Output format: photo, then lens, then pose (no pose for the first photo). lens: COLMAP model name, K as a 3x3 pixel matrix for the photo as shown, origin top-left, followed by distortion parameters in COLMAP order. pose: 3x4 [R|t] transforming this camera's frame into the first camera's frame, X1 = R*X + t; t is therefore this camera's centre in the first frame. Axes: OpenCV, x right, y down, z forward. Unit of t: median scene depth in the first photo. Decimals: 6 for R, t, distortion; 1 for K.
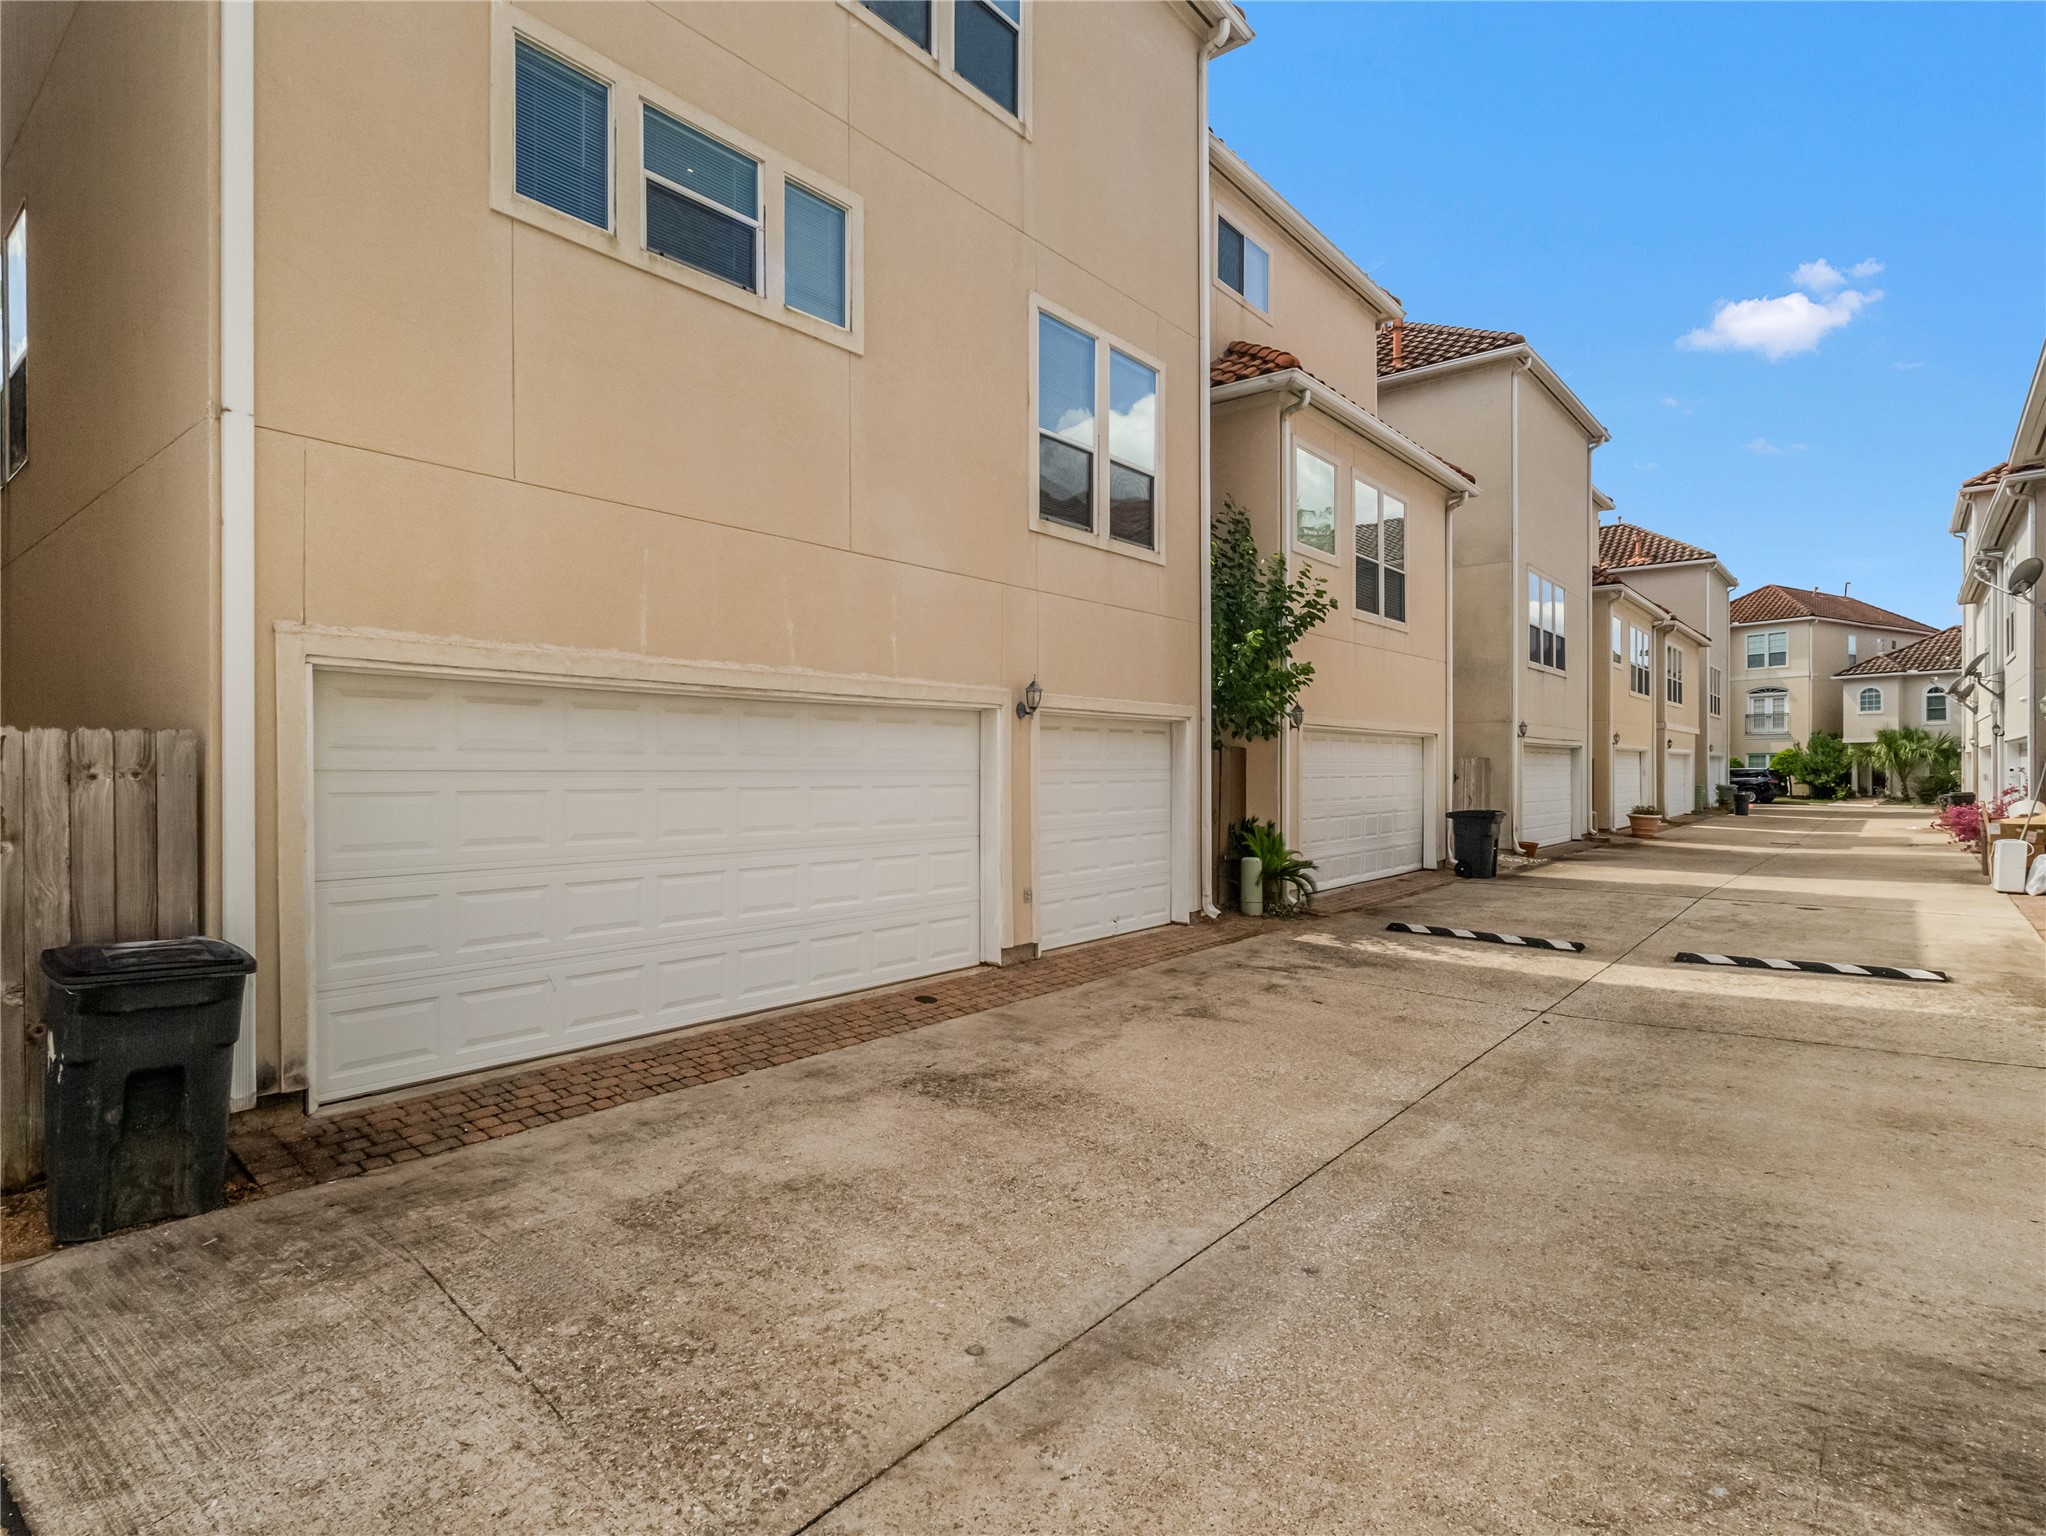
lens RADIAL K [[1040.9, 0, 1030.1], [0, 1040.9, 773.9], [0, 0, 1]] dist [0.000090, 0.002219]
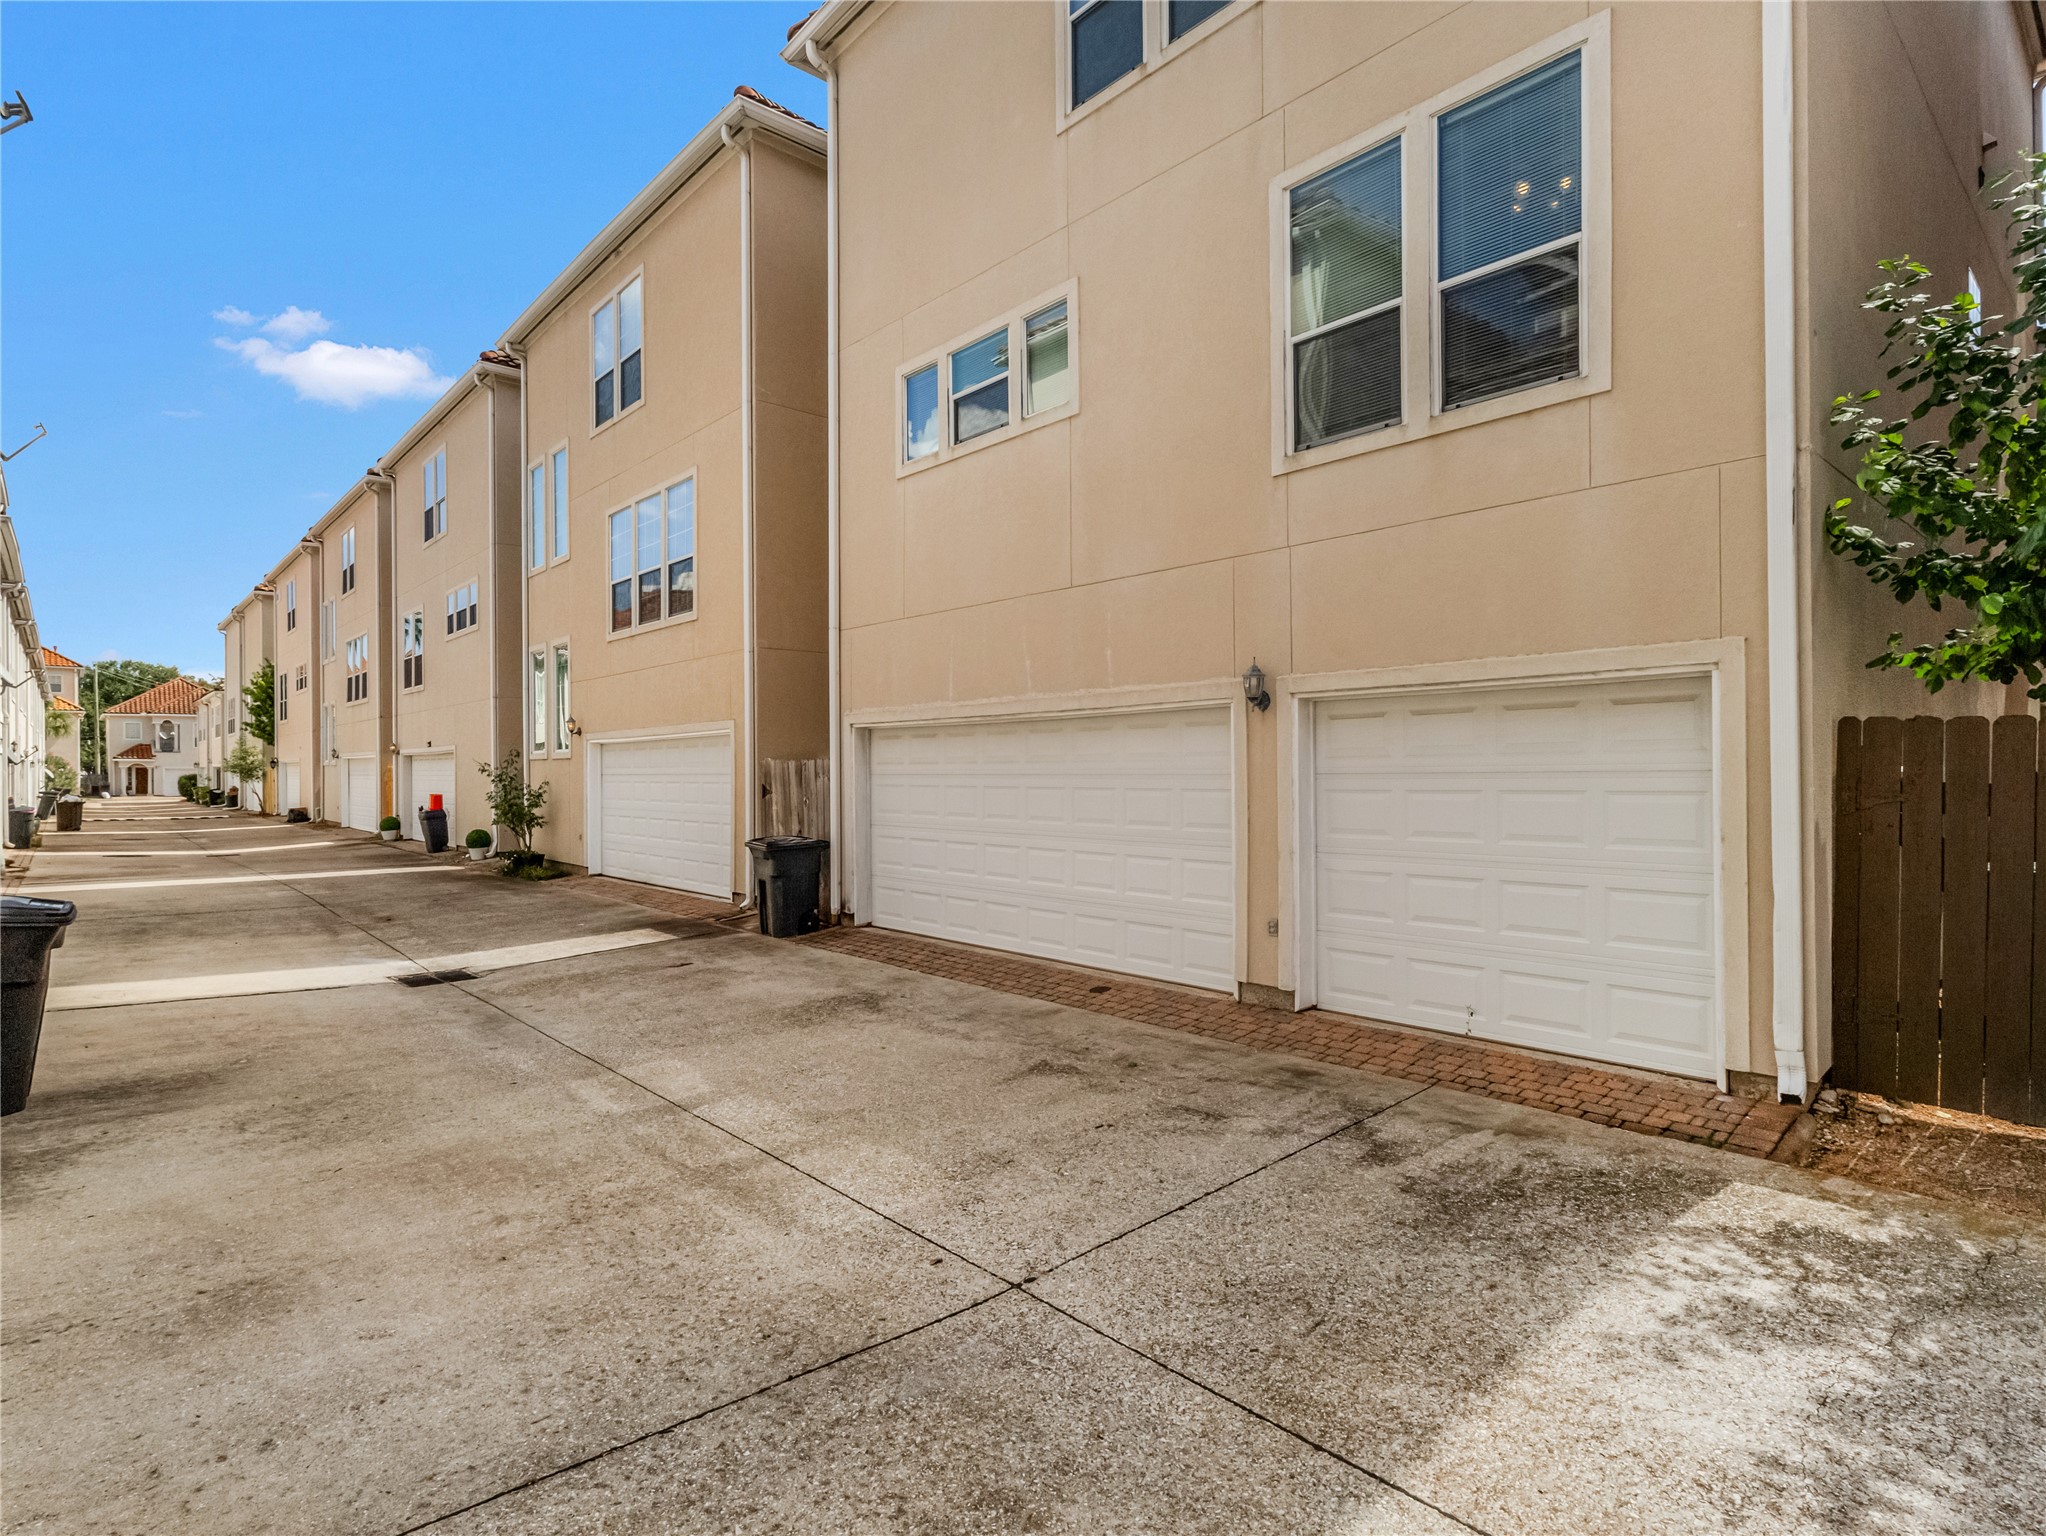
lens RADIAL K [[1040.9, 0, 1018.6], [0, 1040.9, 771.3], [0, 0, 1]] dist [0.000090, 0.002219]
pose [[-0.137095, 0.002324, -0.990555, 1.196142], [0.002831, 0.999994, 0.001954, -0.010445], [0.990554, -0.002537, -0.137101, 1.320981]]
